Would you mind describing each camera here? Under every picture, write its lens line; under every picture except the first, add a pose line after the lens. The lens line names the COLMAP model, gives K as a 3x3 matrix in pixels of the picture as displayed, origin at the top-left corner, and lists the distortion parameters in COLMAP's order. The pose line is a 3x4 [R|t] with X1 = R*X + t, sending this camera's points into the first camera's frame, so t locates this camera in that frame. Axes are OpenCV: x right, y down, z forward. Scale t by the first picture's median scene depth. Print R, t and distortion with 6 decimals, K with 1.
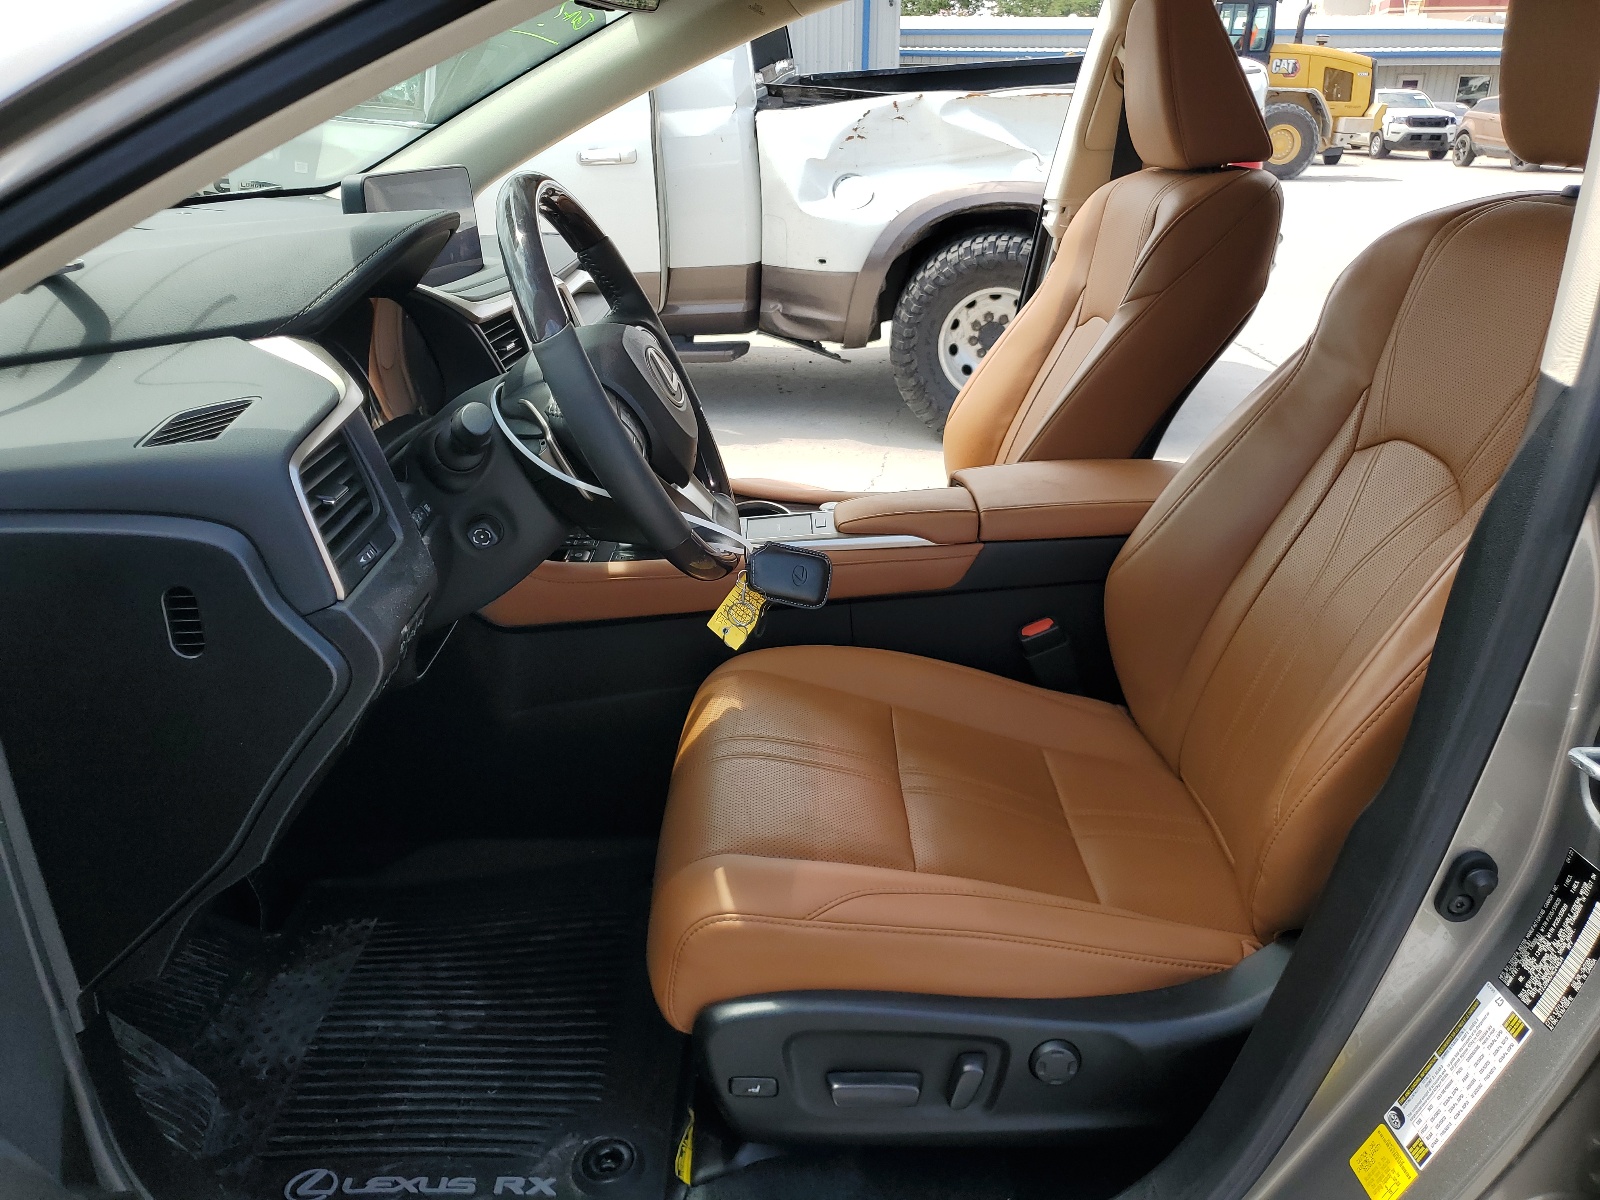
lens RADIAL K [[1214.6, 0, 800.0], [0, 1214.6, 599.8], [0, 0, 1]] dist [-0.009152, -0.003310]
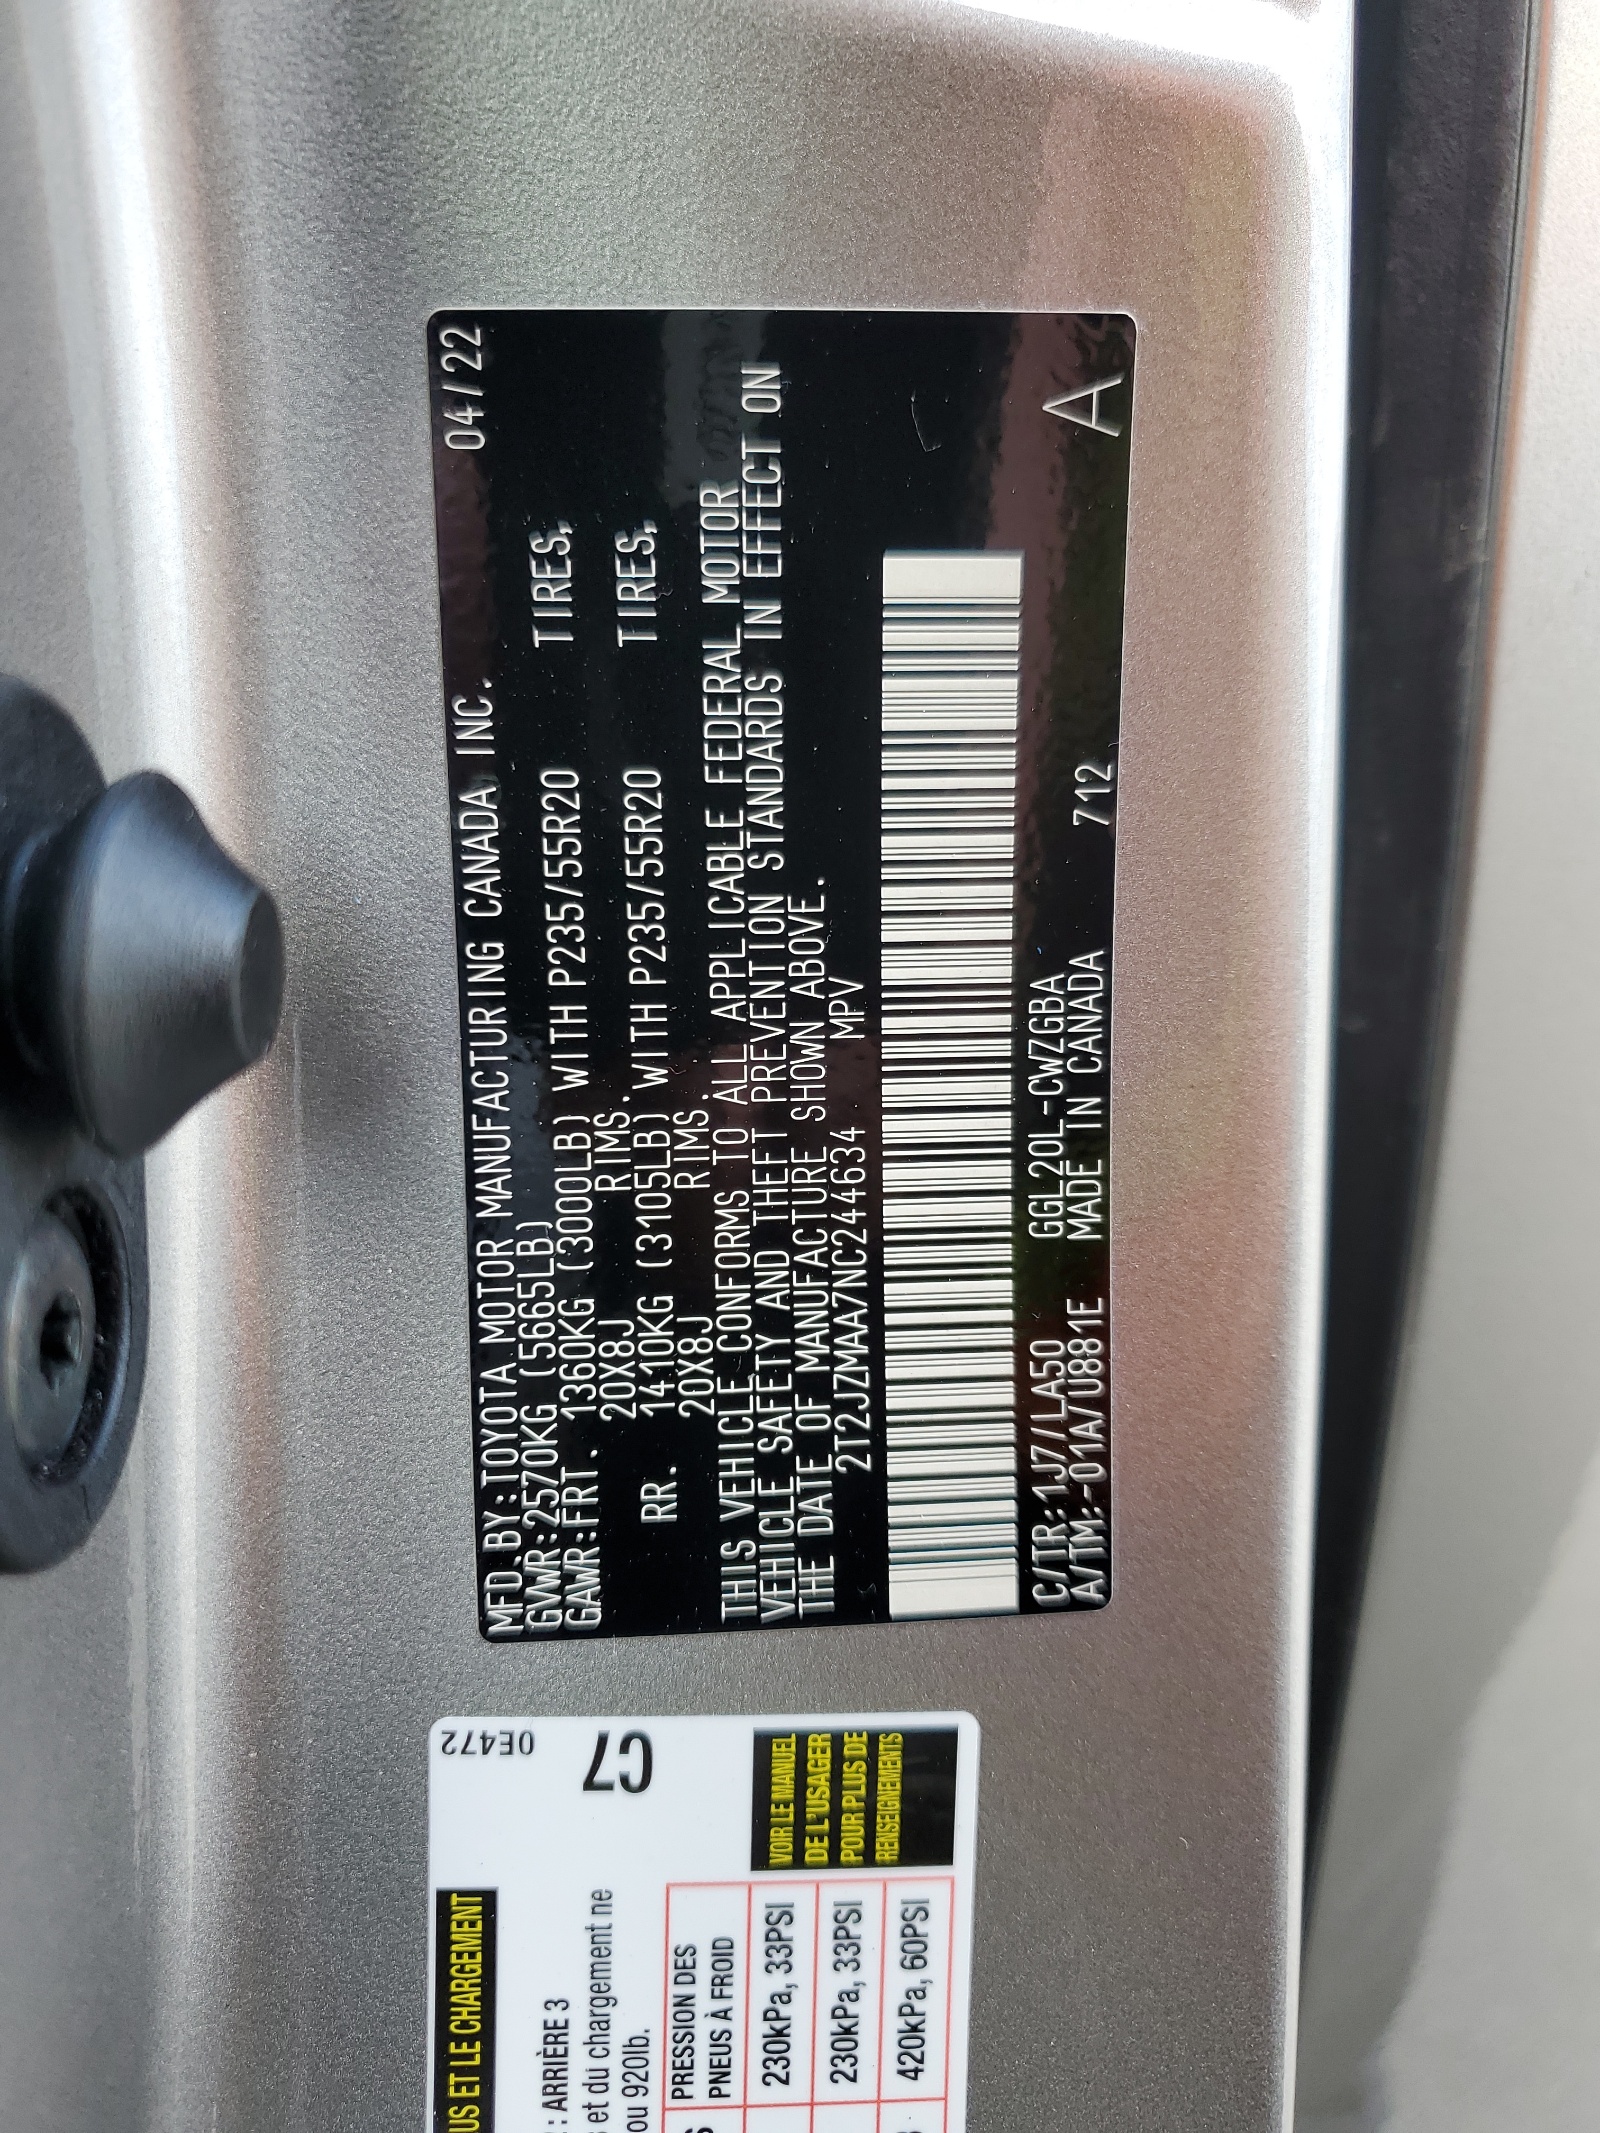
lens RADIAL K [[1619.2, 0, 799.7], [0, 1619.2, 1066.0], [0, 0, 1]] dist [-0.009152, -0.003310]
pose [[0.058385, -0.401632, 0.913938, 0.469340], [0.373546, 0.857782, 0.353091, 0.224599], [-0.925772, 0.320783, 0.200110, 0.955292]]
